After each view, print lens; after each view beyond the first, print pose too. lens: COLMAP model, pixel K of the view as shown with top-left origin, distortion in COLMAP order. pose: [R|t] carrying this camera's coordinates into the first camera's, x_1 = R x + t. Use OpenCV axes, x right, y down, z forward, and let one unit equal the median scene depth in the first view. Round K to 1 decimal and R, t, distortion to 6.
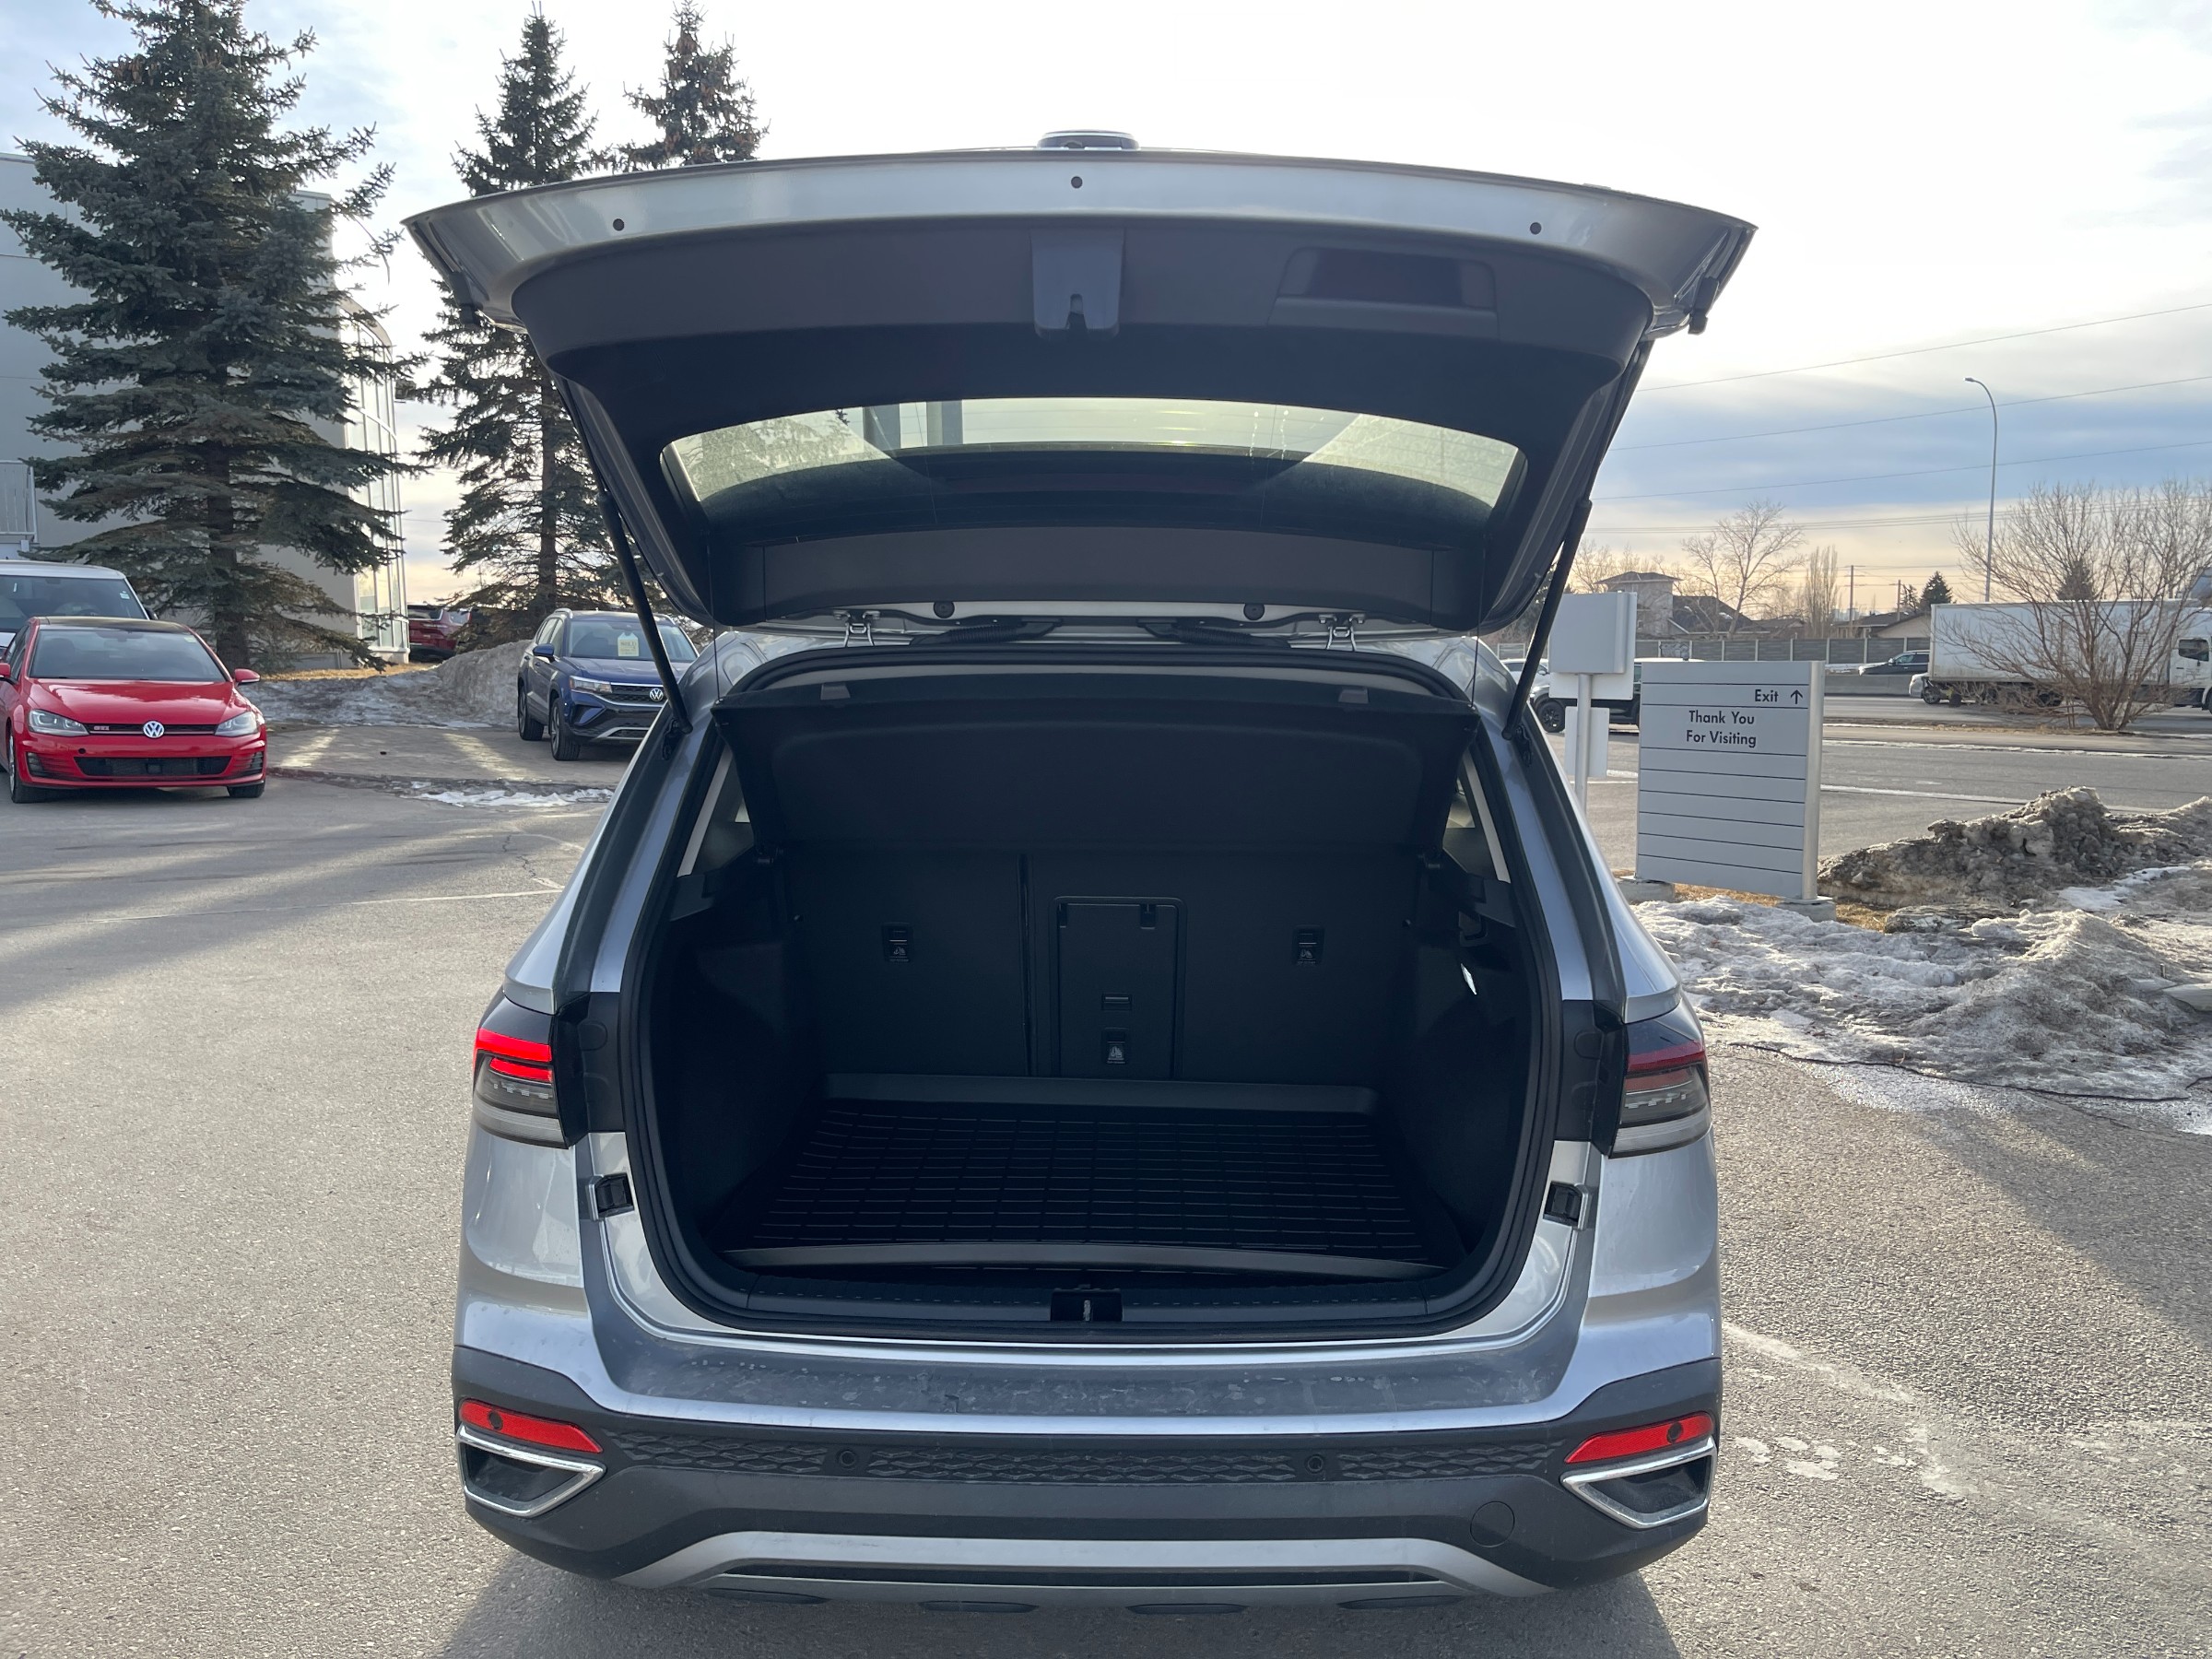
lens RADIAL K [[1660.1, 0, 1119.9], [0, 1660.1, 815.6], [0, 0, 1]] dist [0.073688, -0.105270]
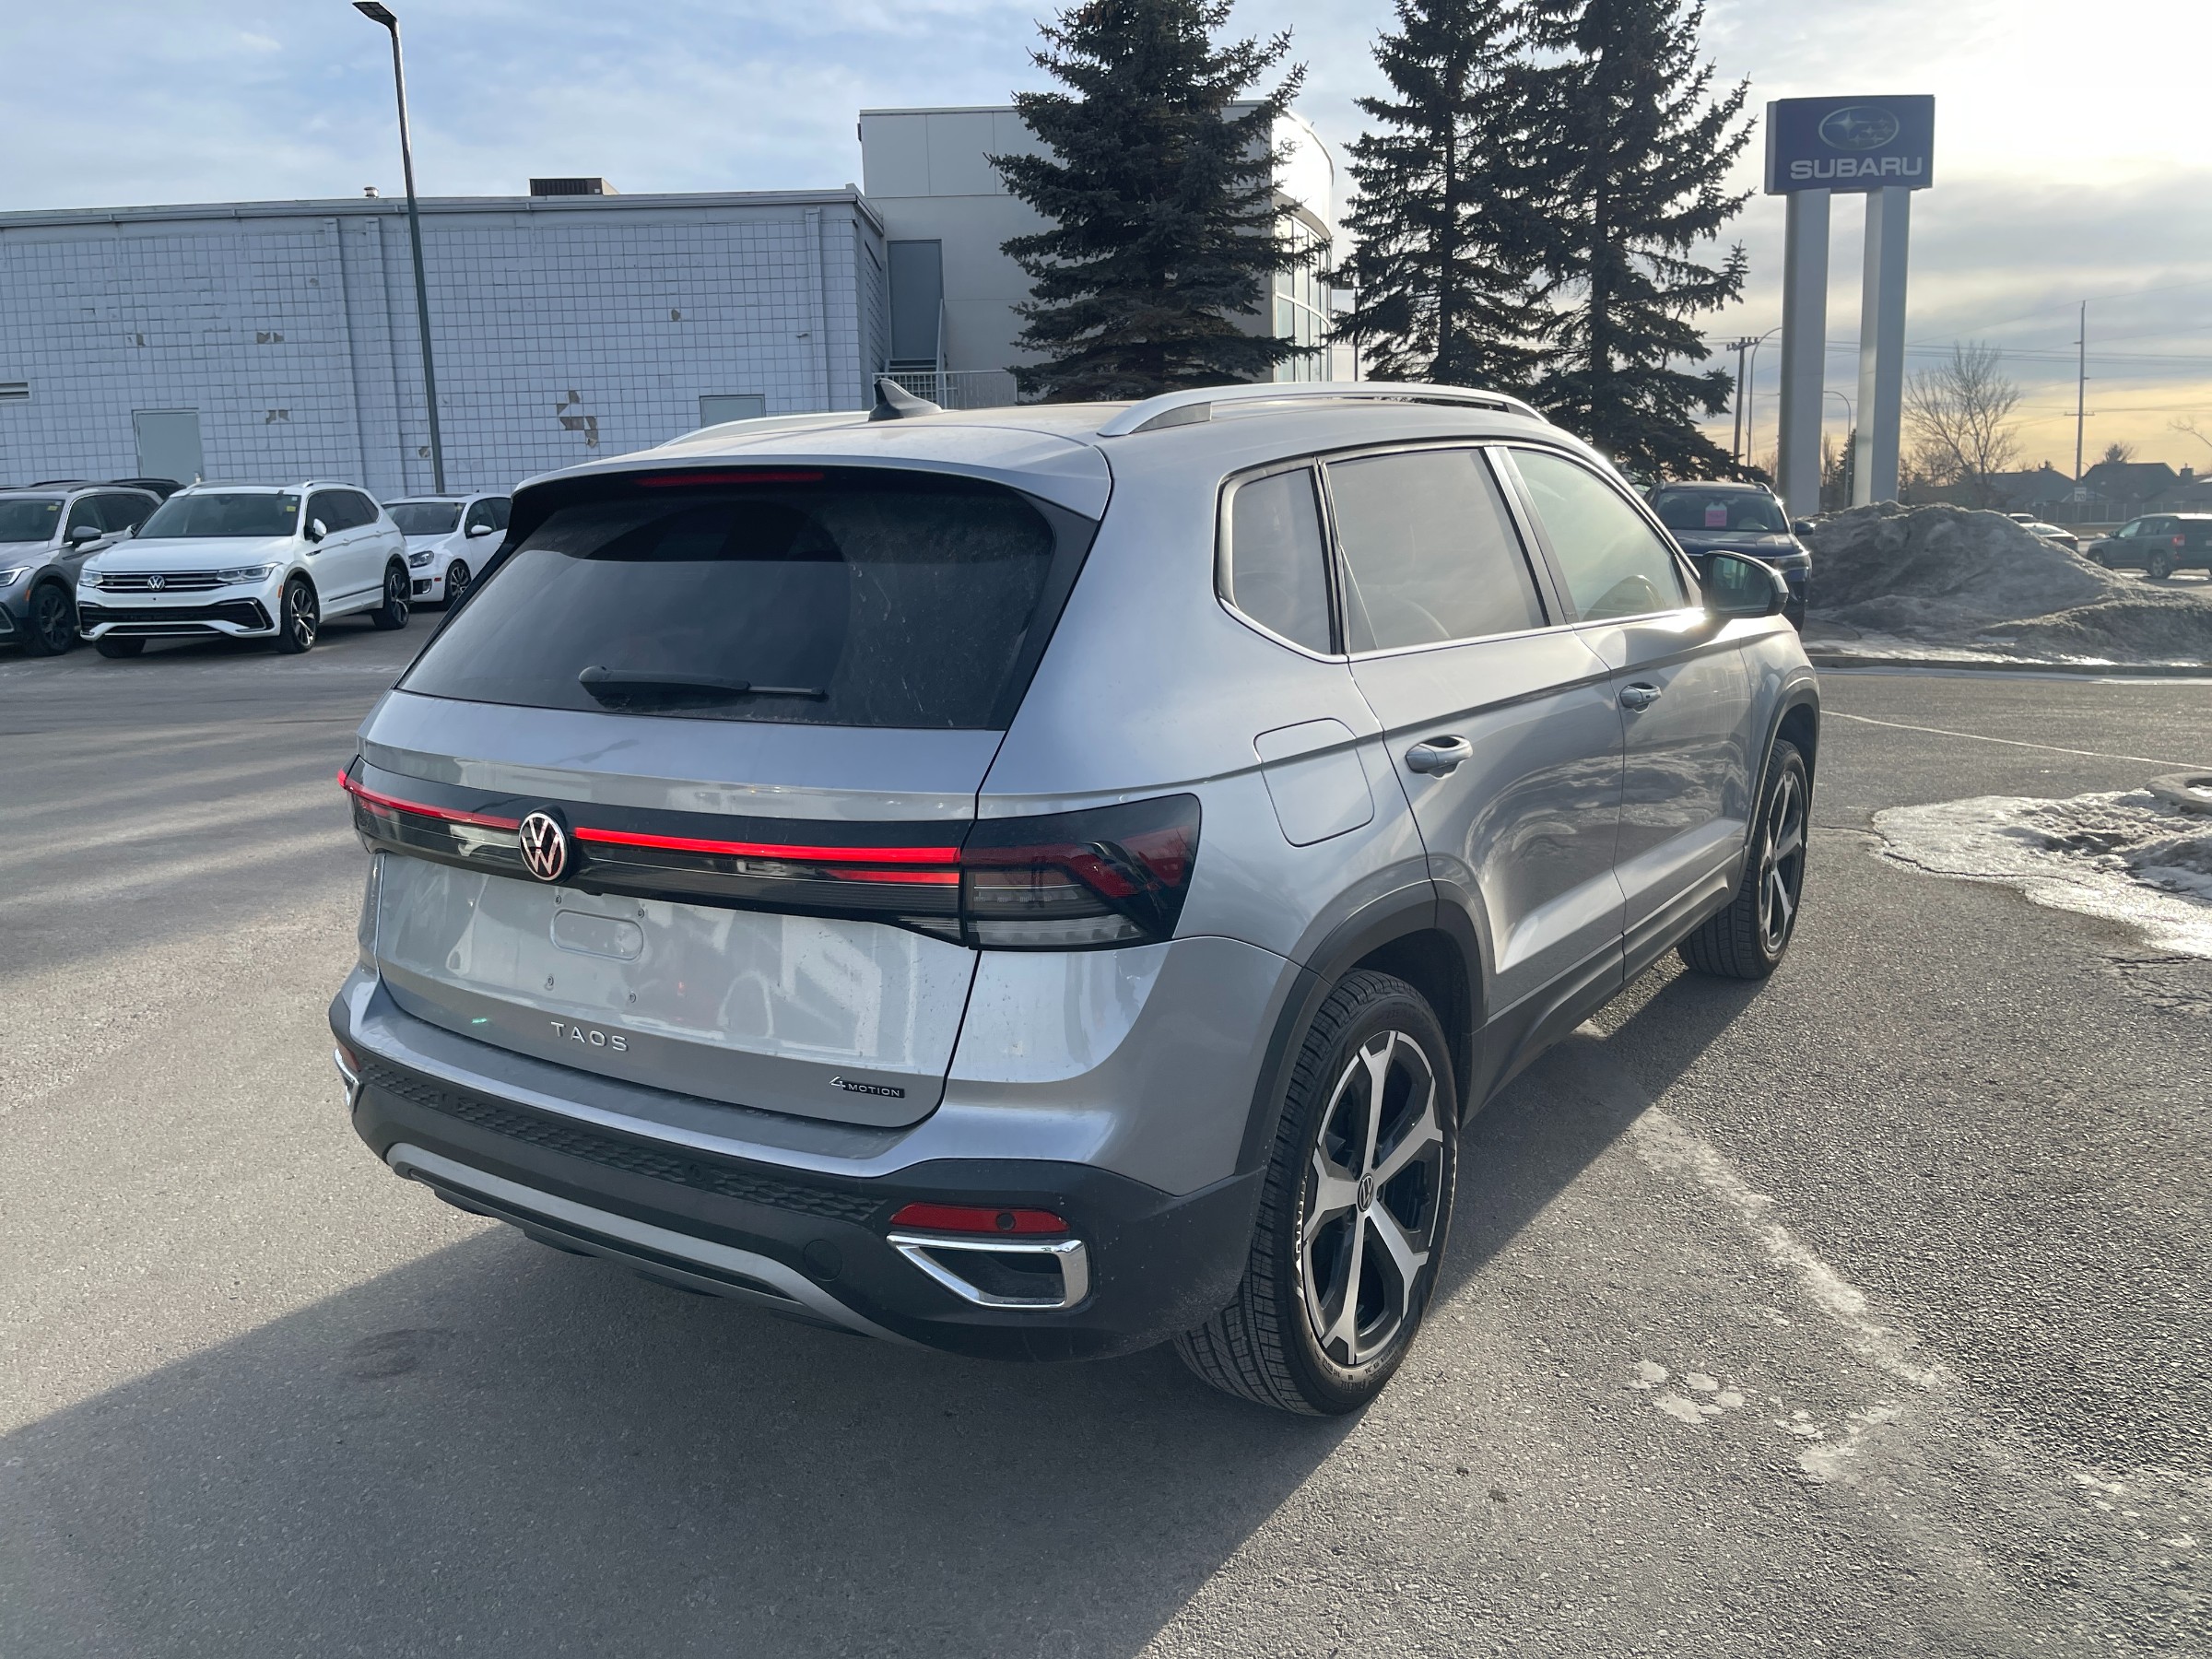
lens RADIAL K [[1660.1, 0, 1085.9], [0, 1660.1, 789.2], [0, 0, 1]] dist [0.073688, -0.105270]
pose [[0.832583, 0.066106, -0.549942, 0.117991], [-0.031883, 0.996926, 0.071567, 0.003943], [0.552983, -0.042052, 0.832131, 0.024724]]
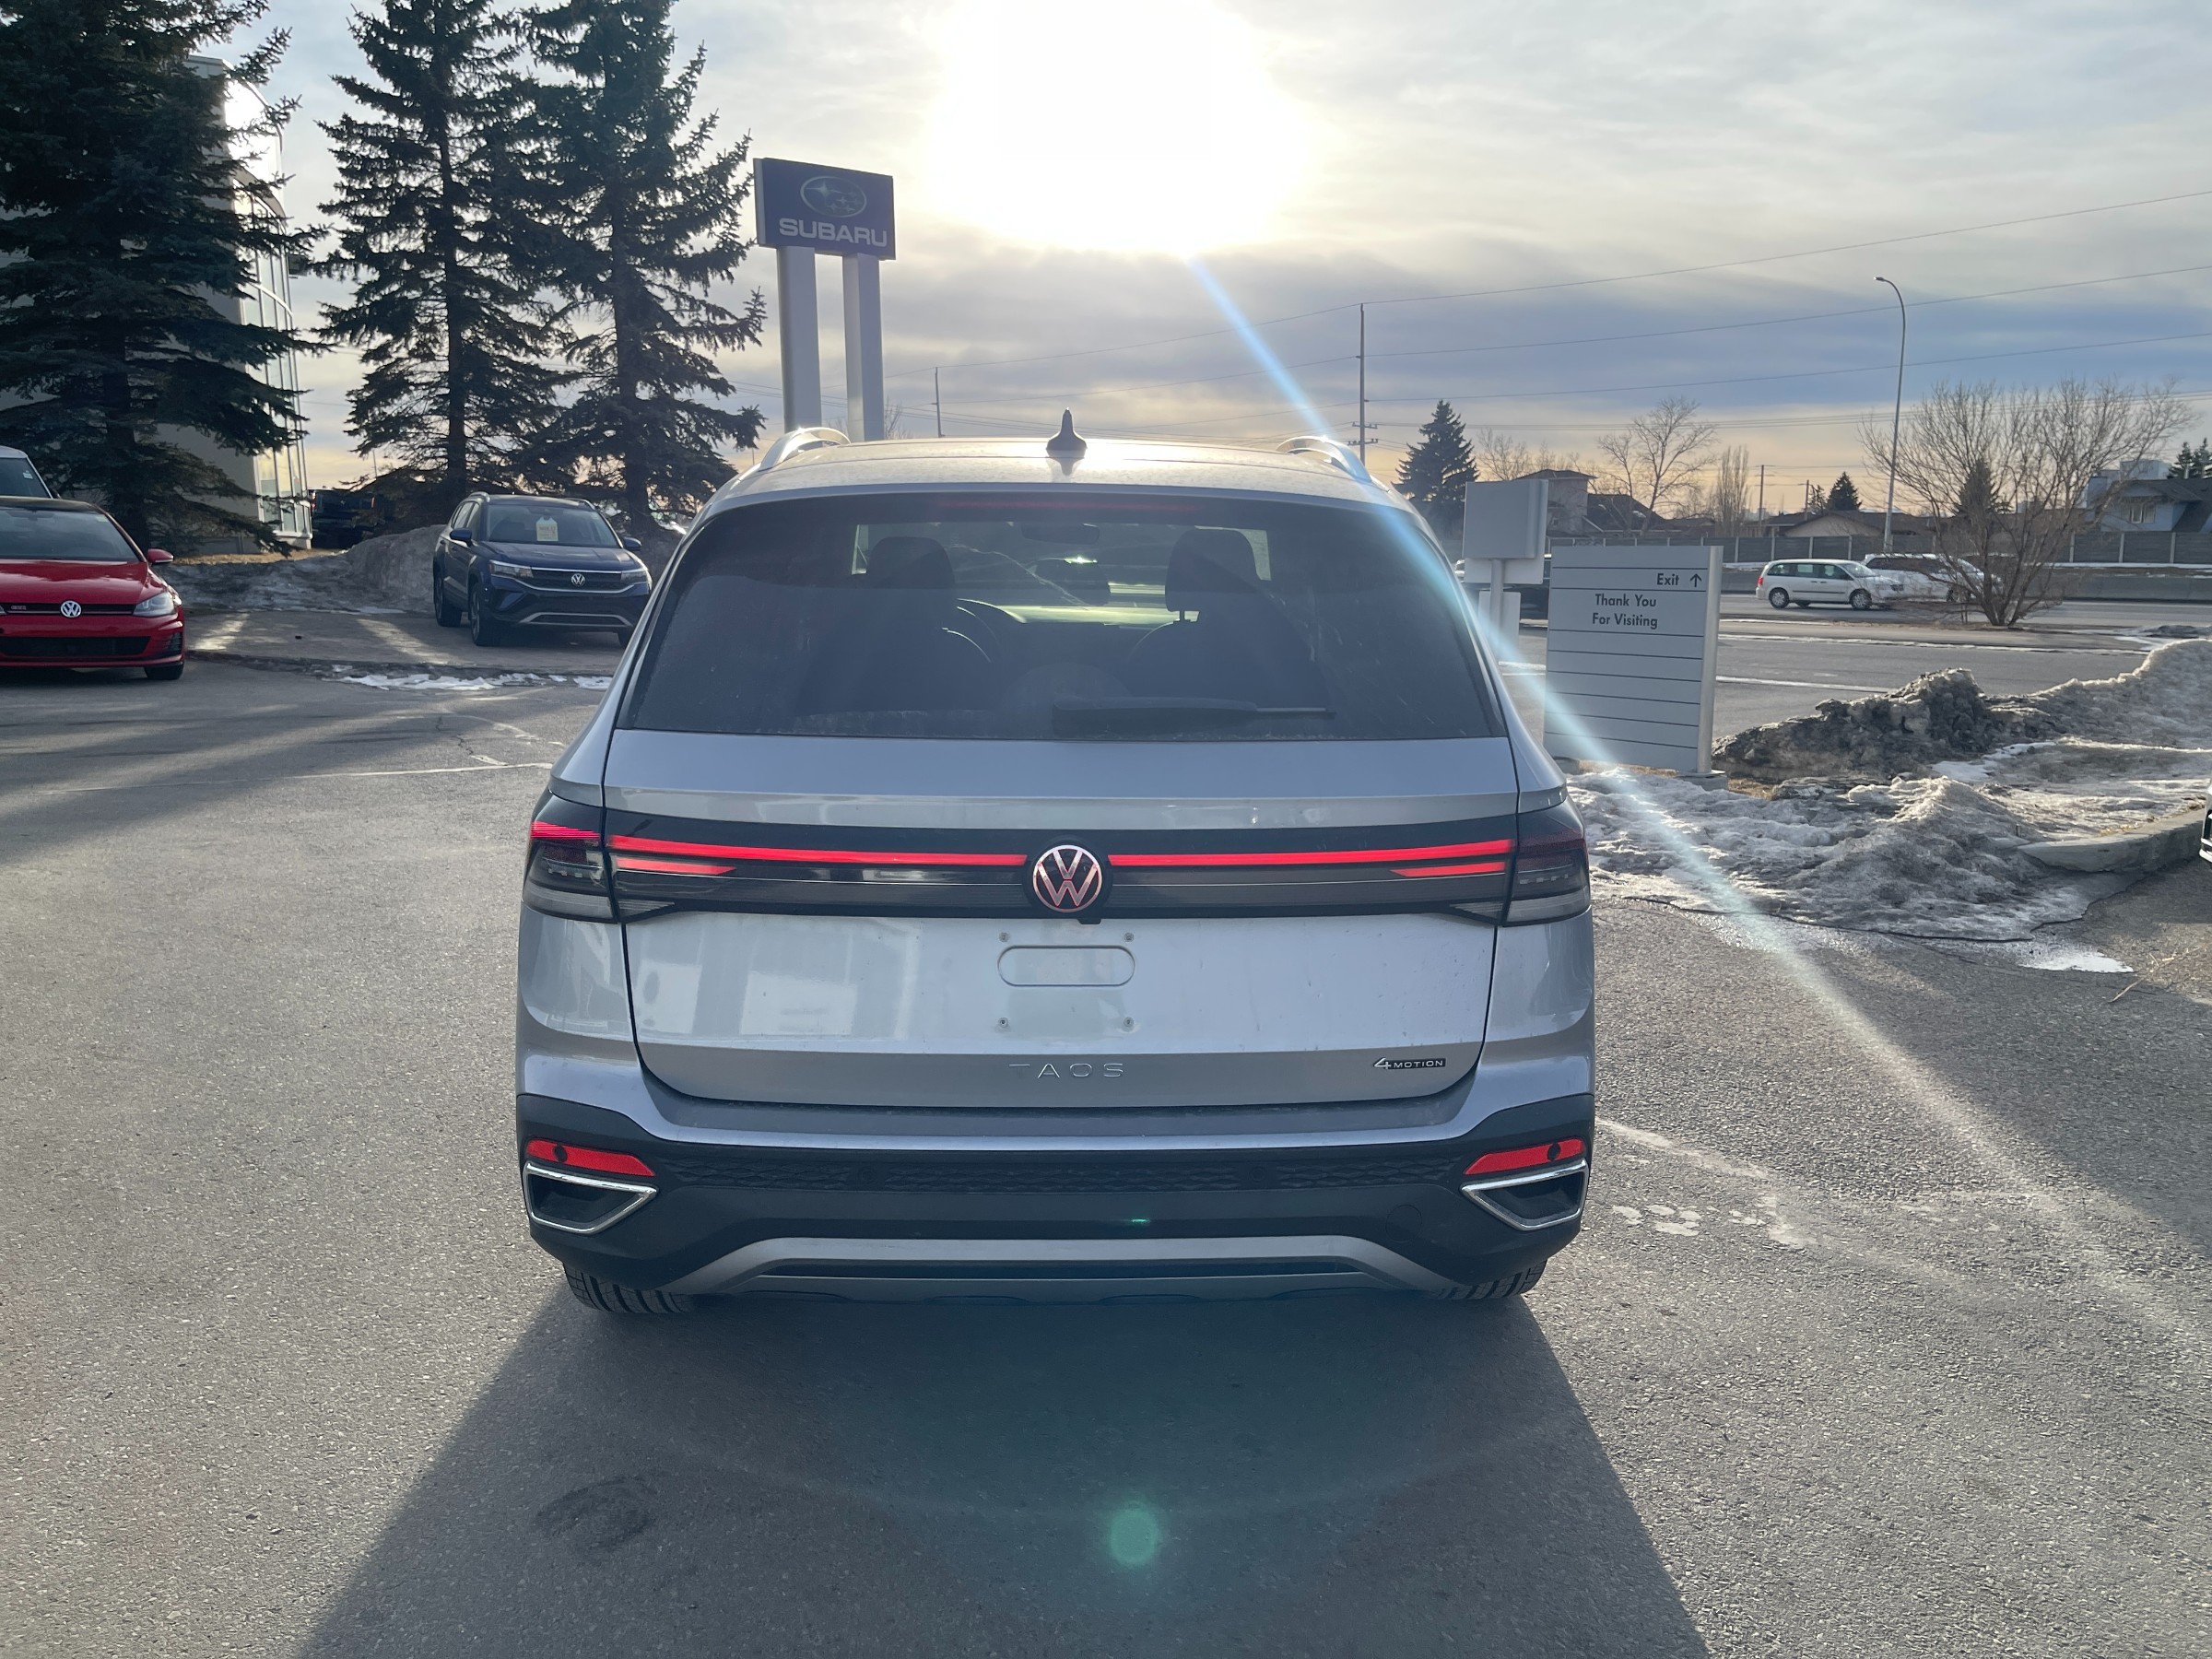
lens RADIAL K [[1660.1, 0, 1126.7], [0, 1660.1, 813.7], [0, 0, 1]] dist [0.073688, -0.105270]
pose [[0.998623, -0.001718, 0.052437, -0.005033], [-0.001461, 0.998166, 0.060524, 0.006822], [-0.052445, -0.060517, 0.996788, -0.021534]]
